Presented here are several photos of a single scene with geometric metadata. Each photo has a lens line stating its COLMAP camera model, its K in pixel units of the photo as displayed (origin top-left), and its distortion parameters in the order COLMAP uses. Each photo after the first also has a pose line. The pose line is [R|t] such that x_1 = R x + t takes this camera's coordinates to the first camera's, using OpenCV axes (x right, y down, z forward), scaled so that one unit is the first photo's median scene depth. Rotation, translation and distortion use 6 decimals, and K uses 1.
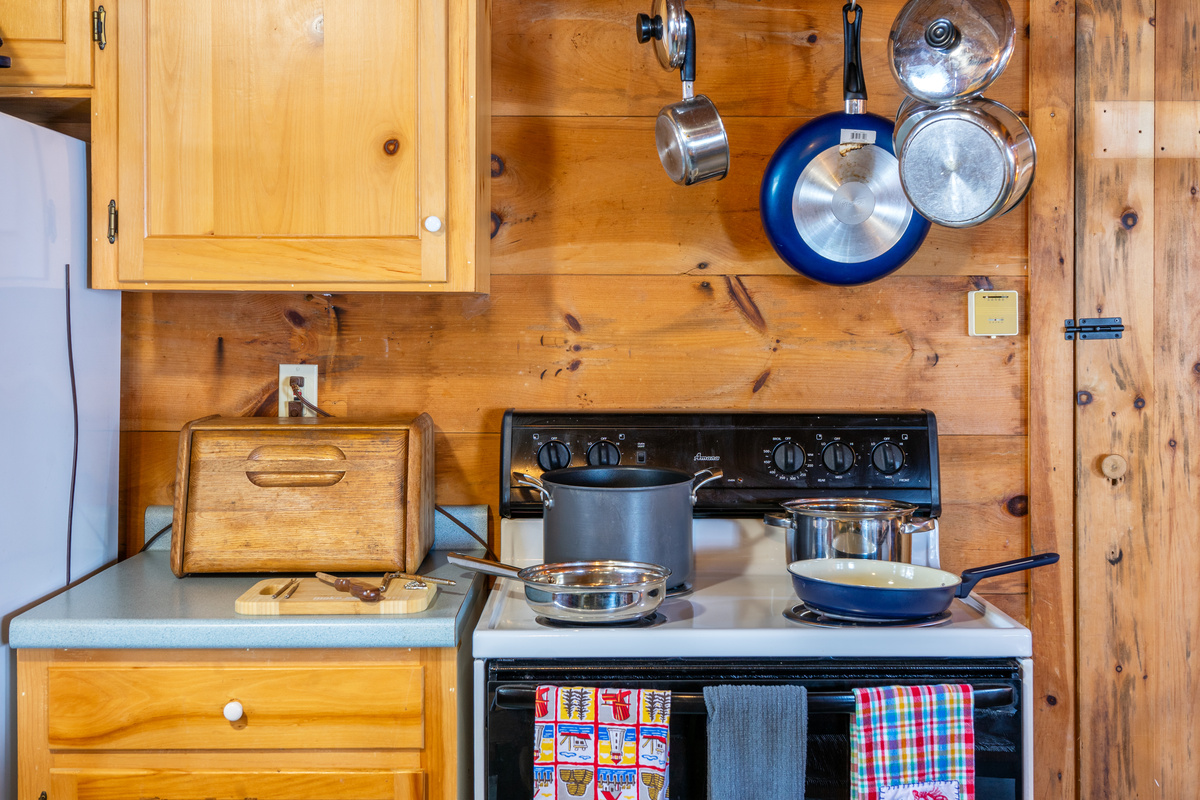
lens RADIAL K [[1484.2, 0, 594.7], [0, 1484.2, 331.8], [0, 0, 1]] dist [0.010828, 0.023519]
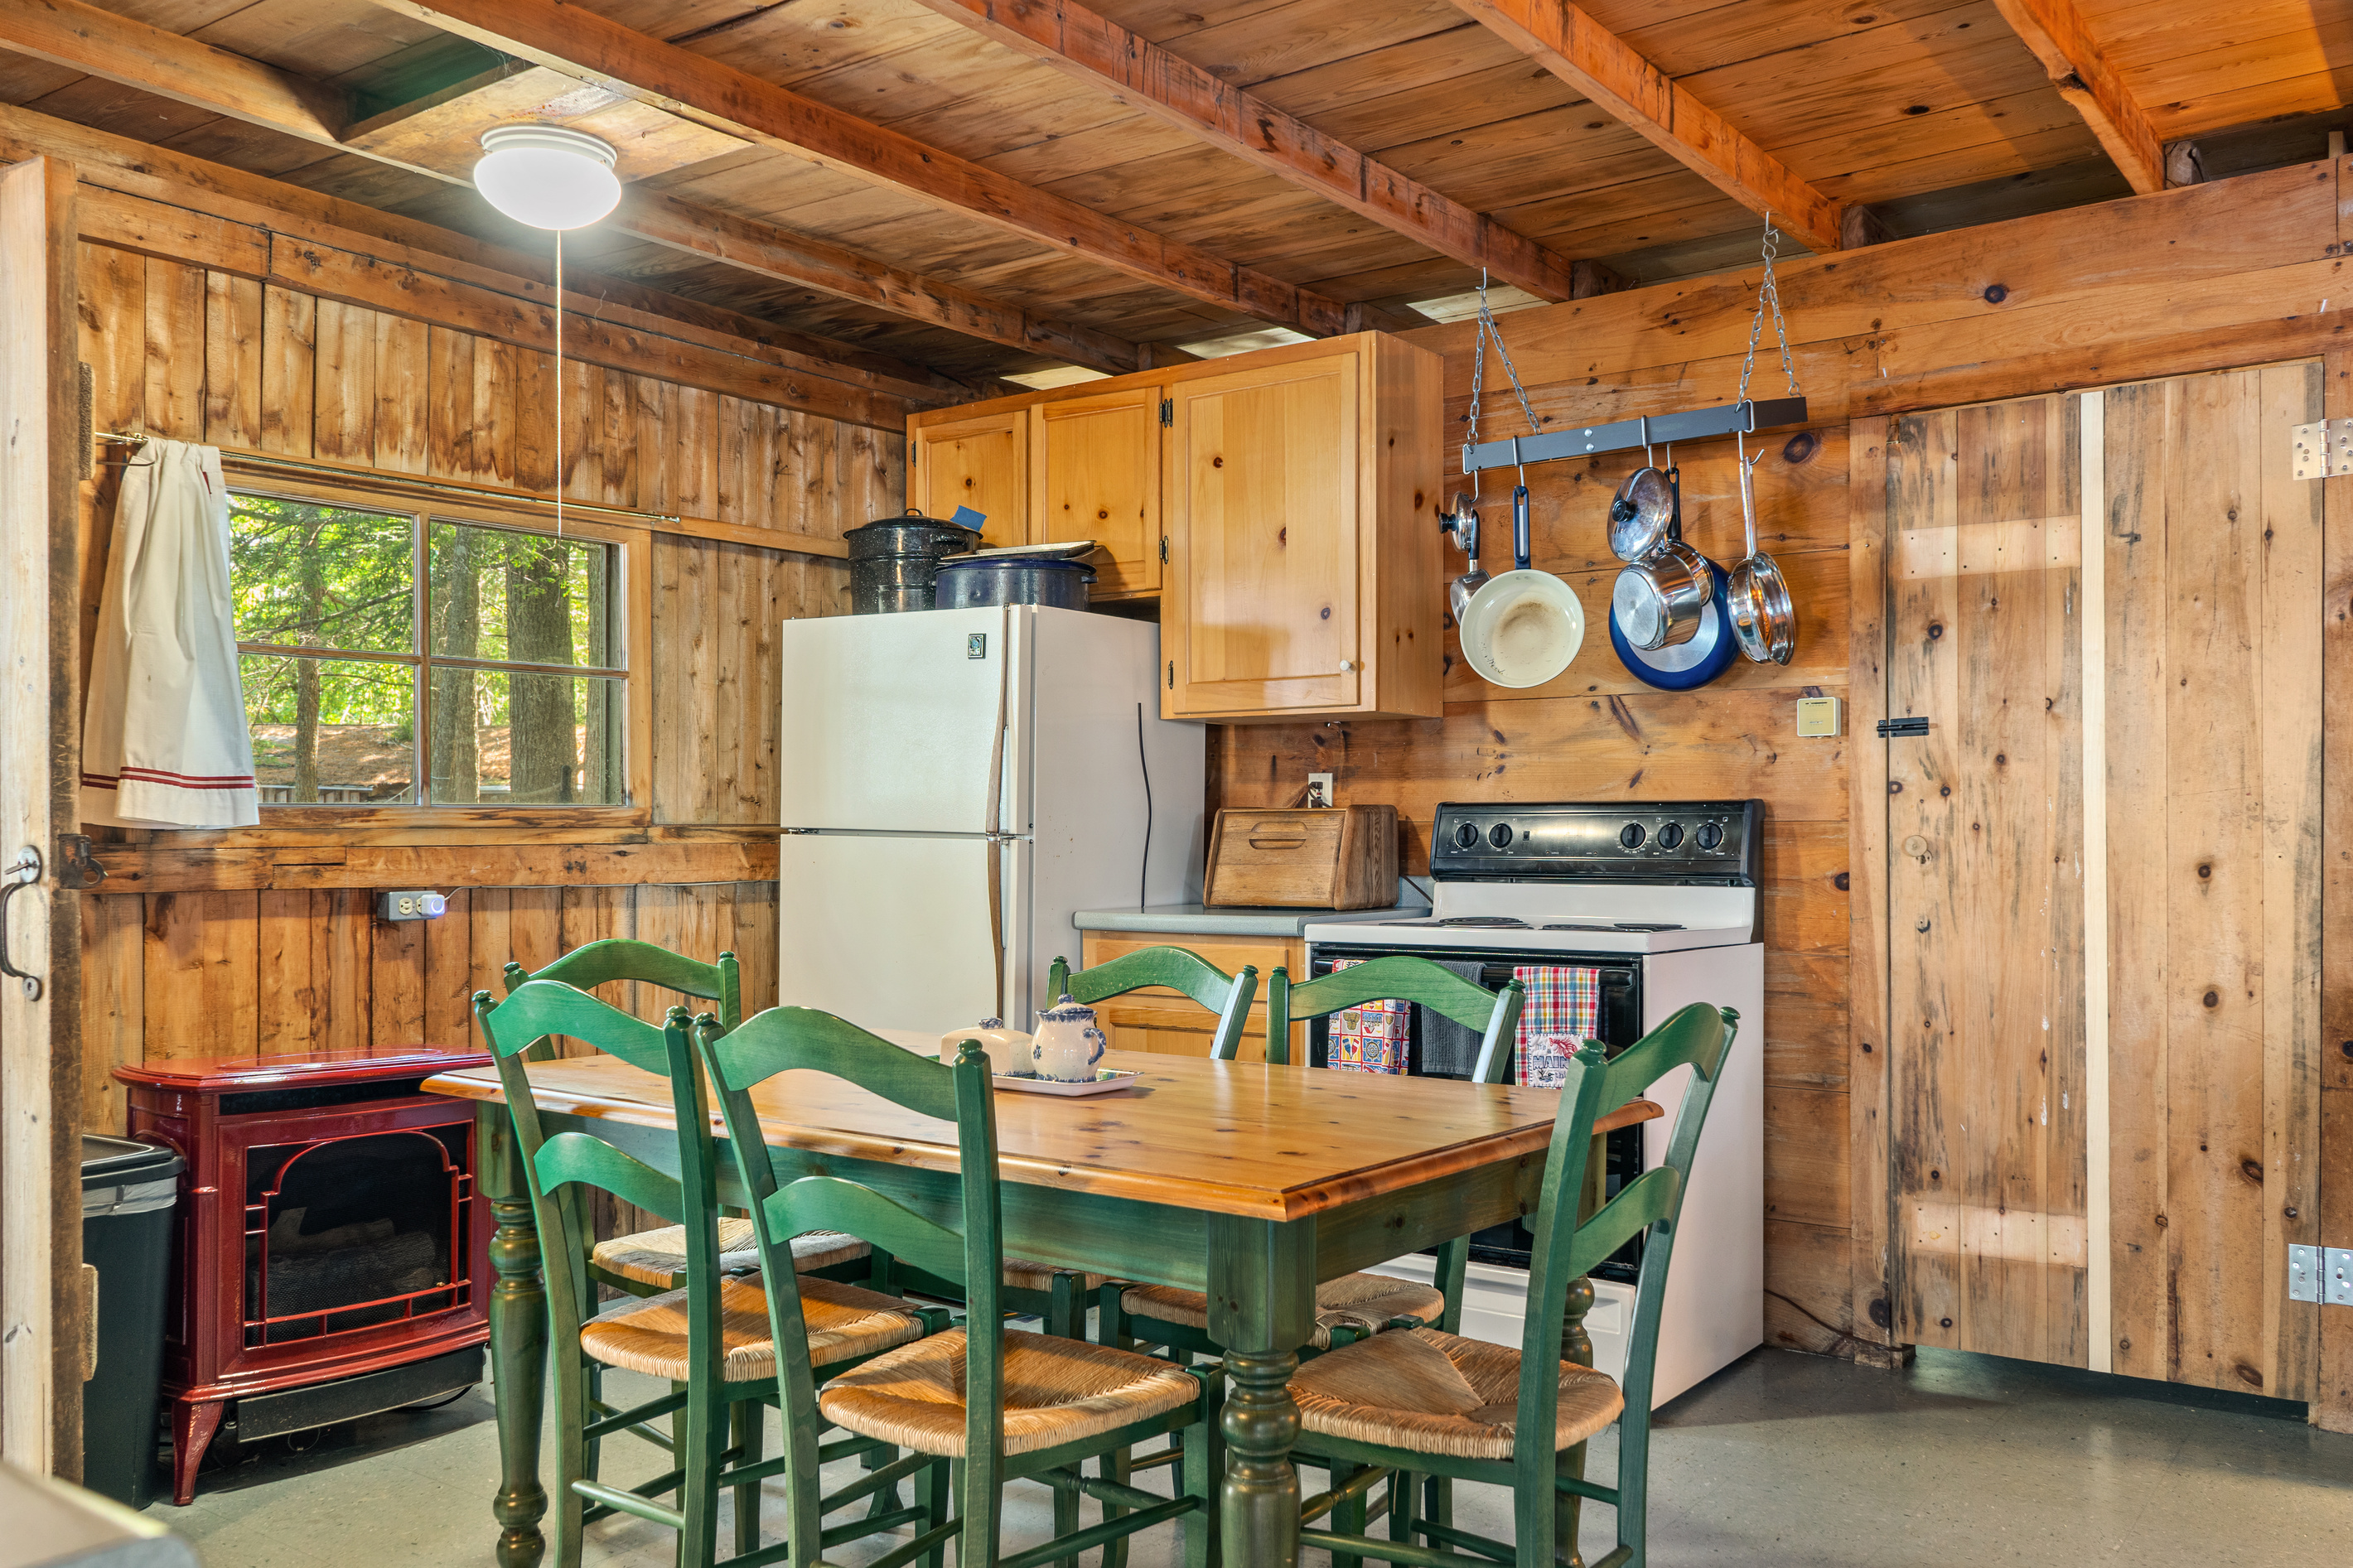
lens RADIAL K [[1889.8, 0, 1193.3], [0, 1889.8, 837.3], [0, 0, 1]] dist [-0.016133, 0.006538]
pose [[0.809735, -0.000941, -0.586795, 0.746371], [-0.005099, 0.999950, -0.008639, 0.098415], [0.586773, 0.009987, 0.809690, -0.504079]]
